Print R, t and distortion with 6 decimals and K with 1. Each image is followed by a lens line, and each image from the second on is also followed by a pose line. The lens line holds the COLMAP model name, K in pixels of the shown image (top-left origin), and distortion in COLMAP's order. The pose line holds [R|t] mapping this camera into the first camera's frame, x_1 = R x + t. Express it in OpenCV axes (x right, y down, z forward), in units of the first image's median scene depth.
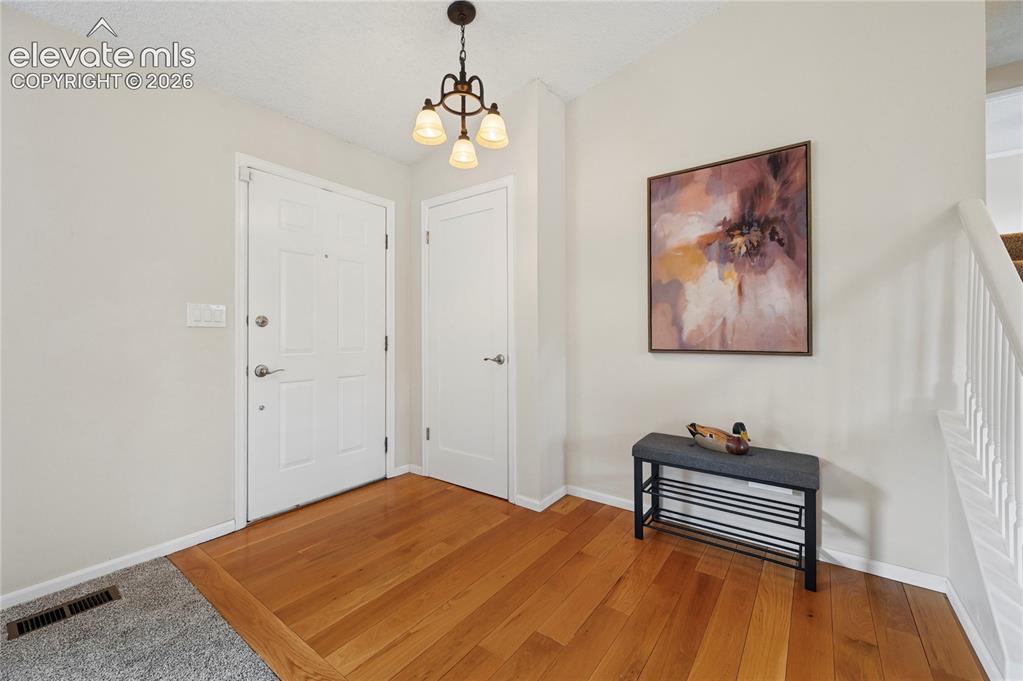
lens RADIAL K [[405.1, 0, 514.8], [0, 405.1, 330.5], [0, 0, 1]] dist [-0.001074, -0.000013]
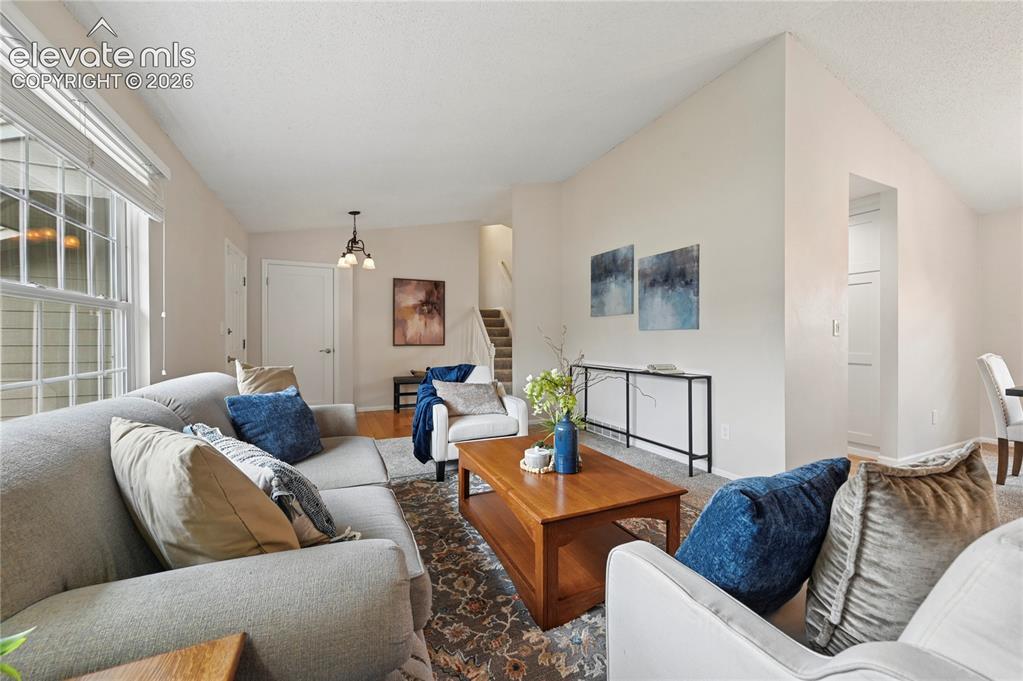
lens RADIAL K [[405.1, 0, 529.0], [0, 405.1, 337.1], [0, 0, 1]] dist [-0.001074, -0.000013]
pose [[0.483122, 0.006281, 0.875531, -1.733742], [-0.005504, 0.999976, -0.004137, 0.003366], [-0.875536, -0.002820, 0.483145, -1.144087]]
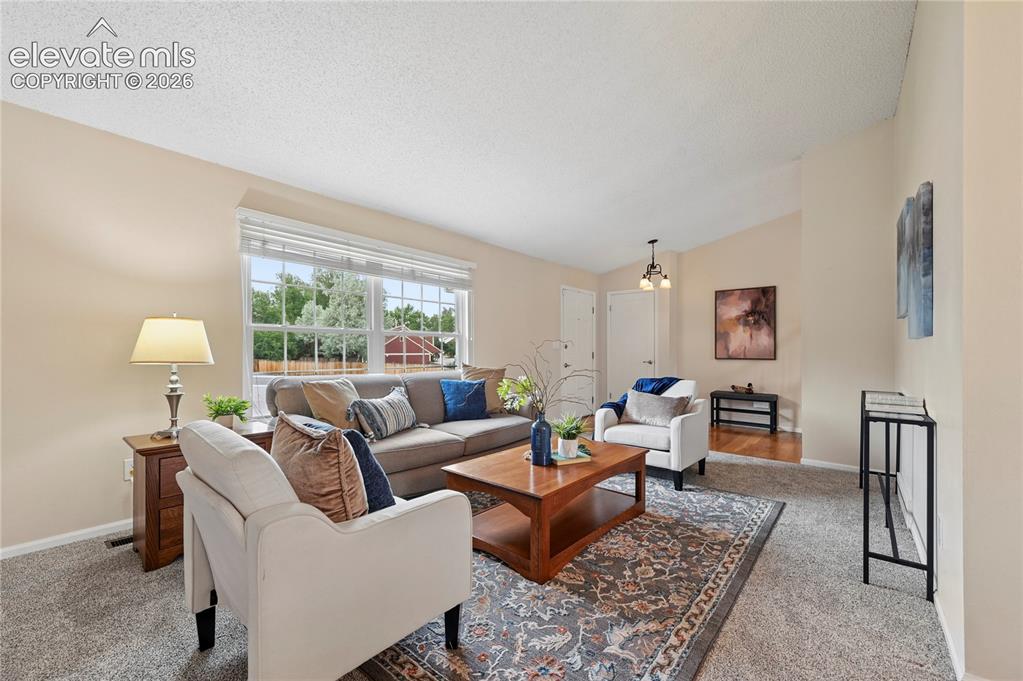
lens RADIAL K [[405.1, 0, 515.8], [0, 405.1, 349.5], [0, 0, 1]] dist [-0.001074, -0.000013]
pose [[0.997531, 0.006108, -0.069958, -0.858365], [-0.006040, 0.999981, 0.001189, -0.004433], [0.069963, -0.000763, 0.997549, -1.884923]]
